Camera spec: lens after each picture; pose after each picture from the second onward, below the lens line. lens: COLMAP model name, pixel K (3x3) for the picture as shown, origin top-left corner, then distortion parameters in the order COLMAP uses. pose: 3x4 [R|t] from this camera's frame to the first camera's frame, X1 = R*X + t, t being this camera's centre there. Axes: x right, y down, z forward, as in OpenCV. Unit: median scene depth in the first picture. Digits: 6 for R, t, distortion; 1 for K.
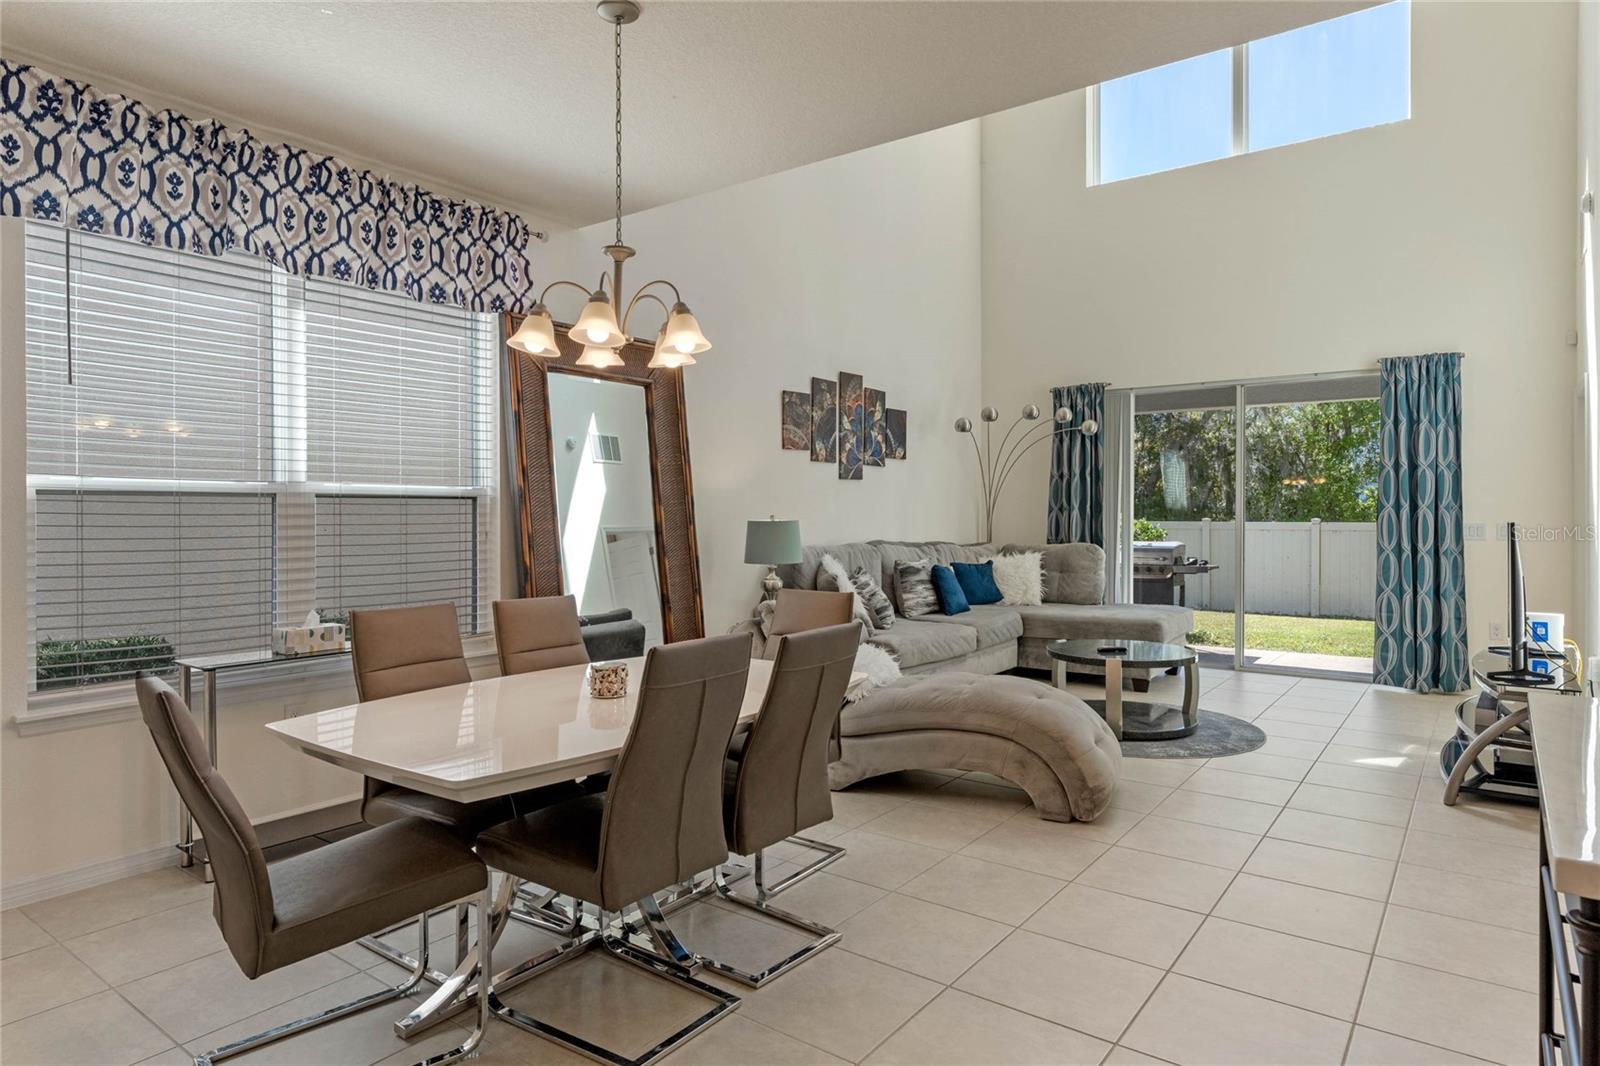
lens RADIAL K [[923.8, 0, 804.6], [0, 923.8, 522.9], [0, 0, 1]] dist [-0.001966, -0.000349]
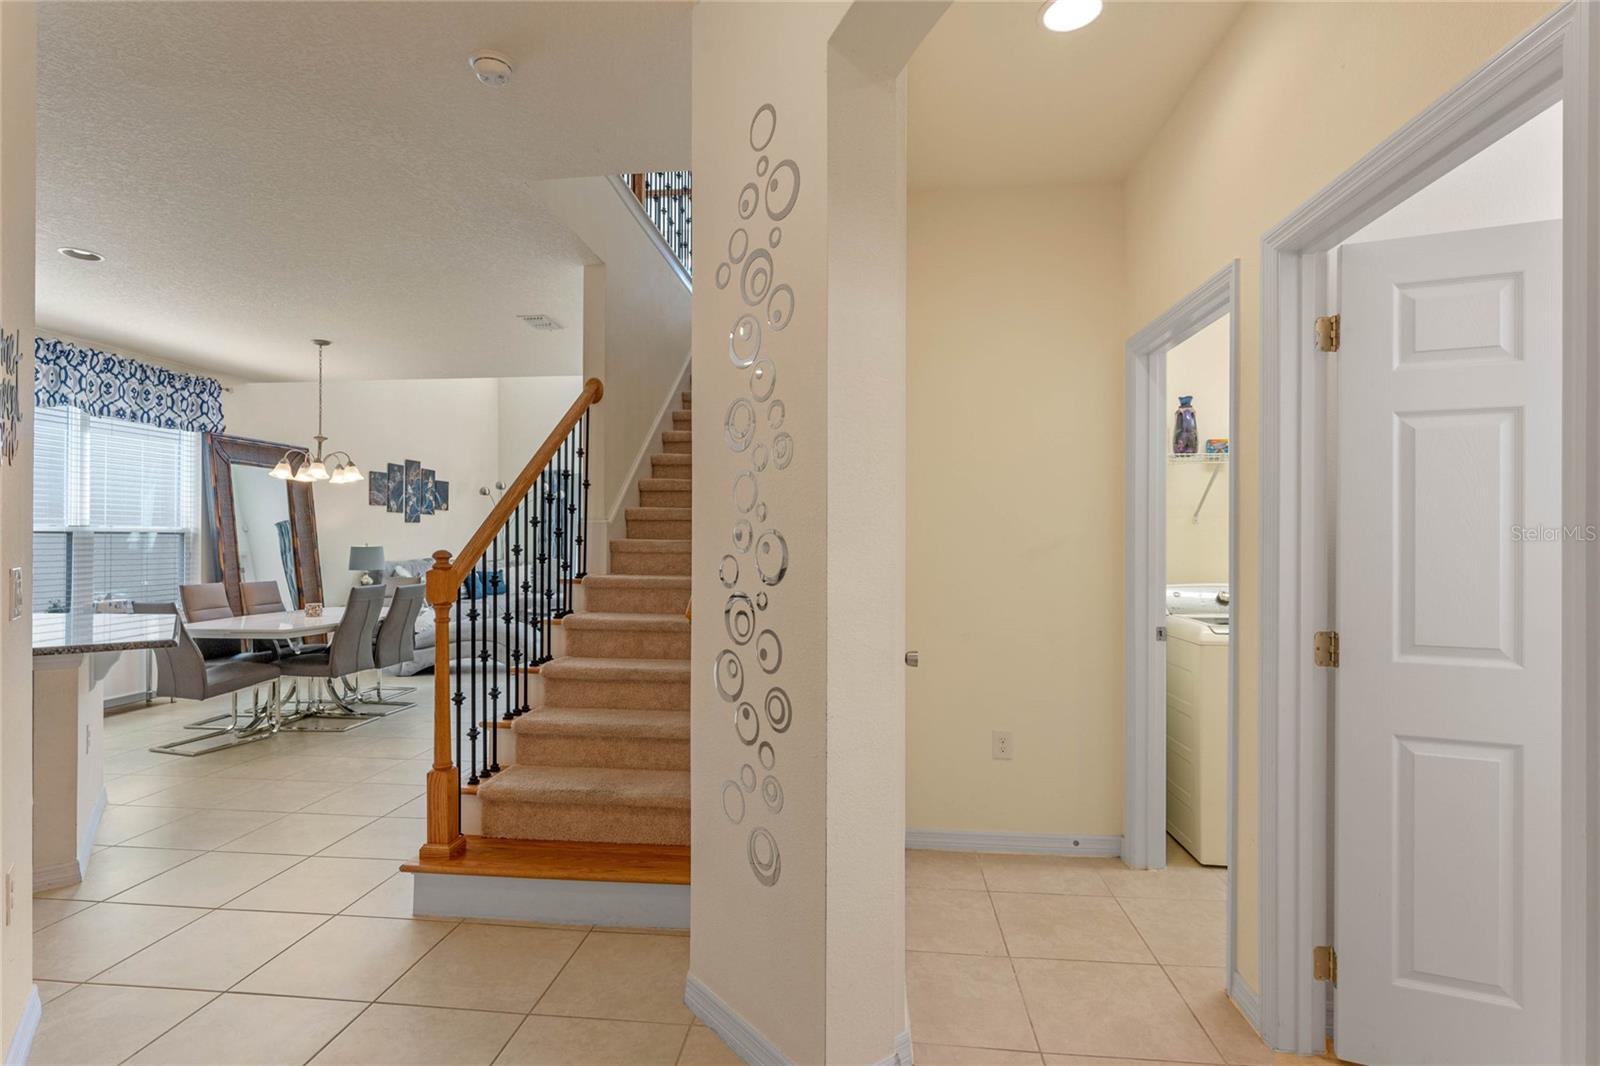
lens RADIAL K [[753.6, 0, 797.2], [0, 753.6, 534.2], [0, 0, 1]] dist [-0.000009, 0.000053]
pose [[0.857553, 0.007150, 0.514345, -0.089185], [0.003366, 0.999804, -0.019511, 0.006890], [-0.514384, 0.018463, 0.857361, -0.881752]]
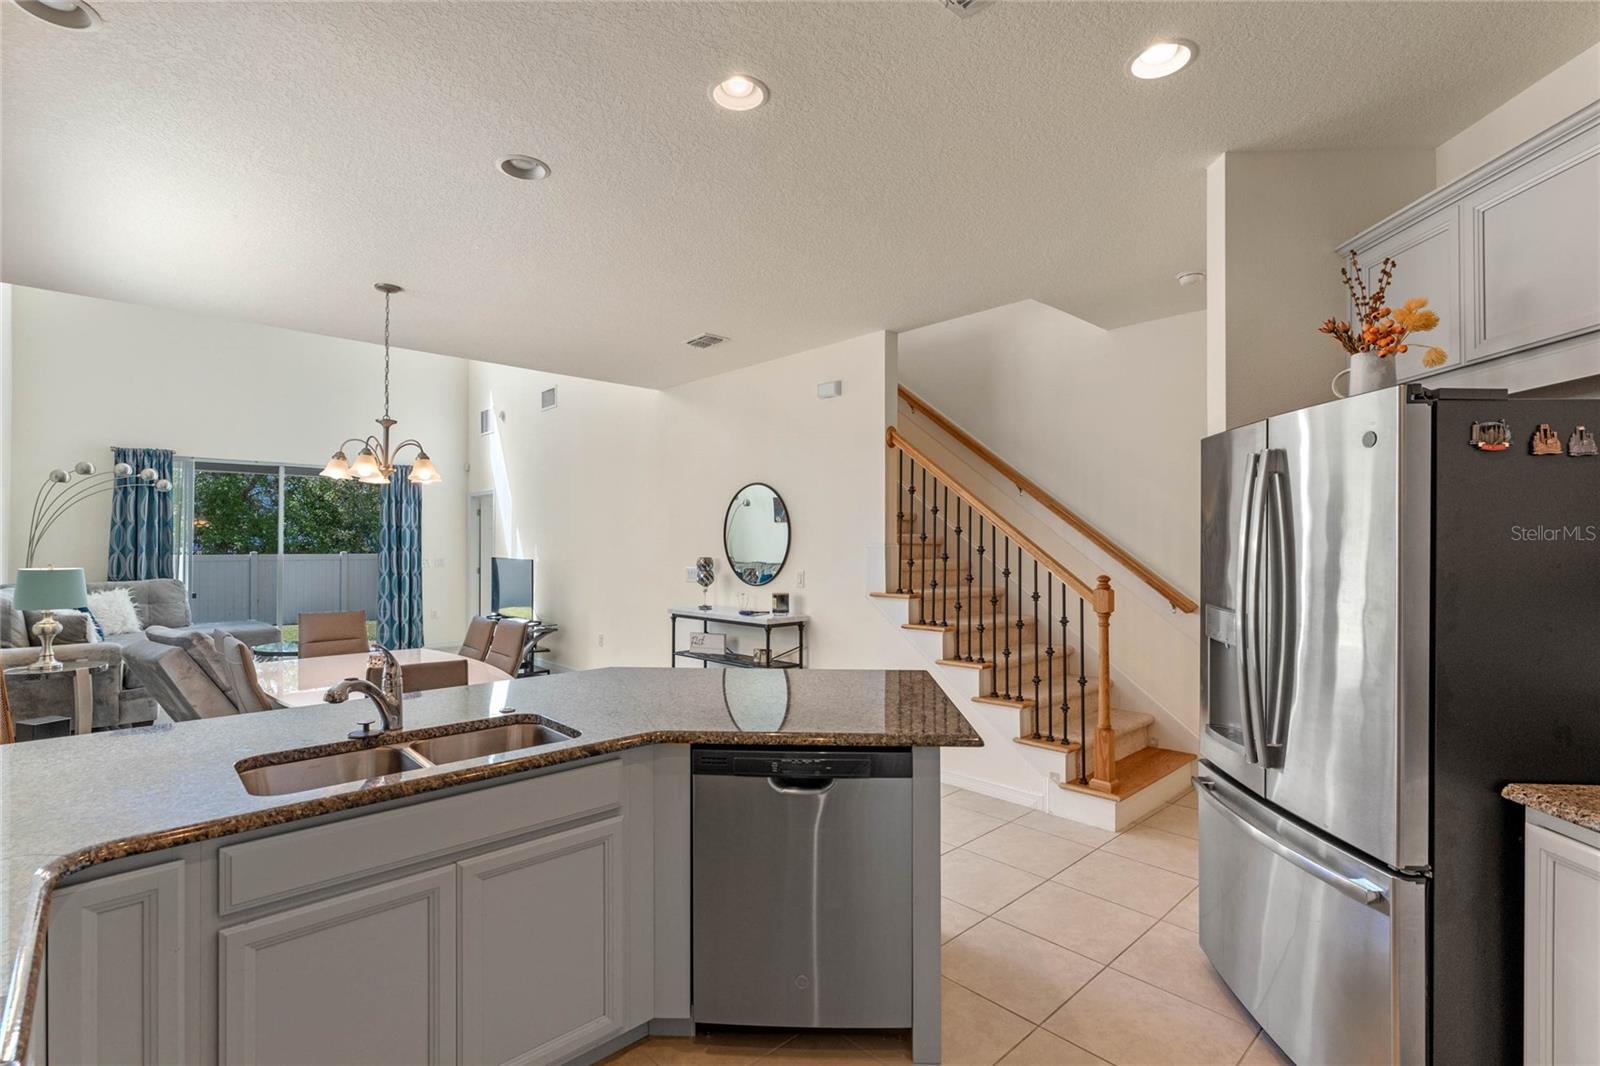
lens RADIAL K [[753.6, 0, 794.1], [0, 753.6, 539.0], [0, 0, 1]] dist [-0.000009, 0.000053]
pose [[0.176288, 0.006114, 0.984320, -0.950311], [0.009864, 0.999920, -0.007978, -0.026392], [-0.984289, 0.011116, 0.176213, -0.018383]]
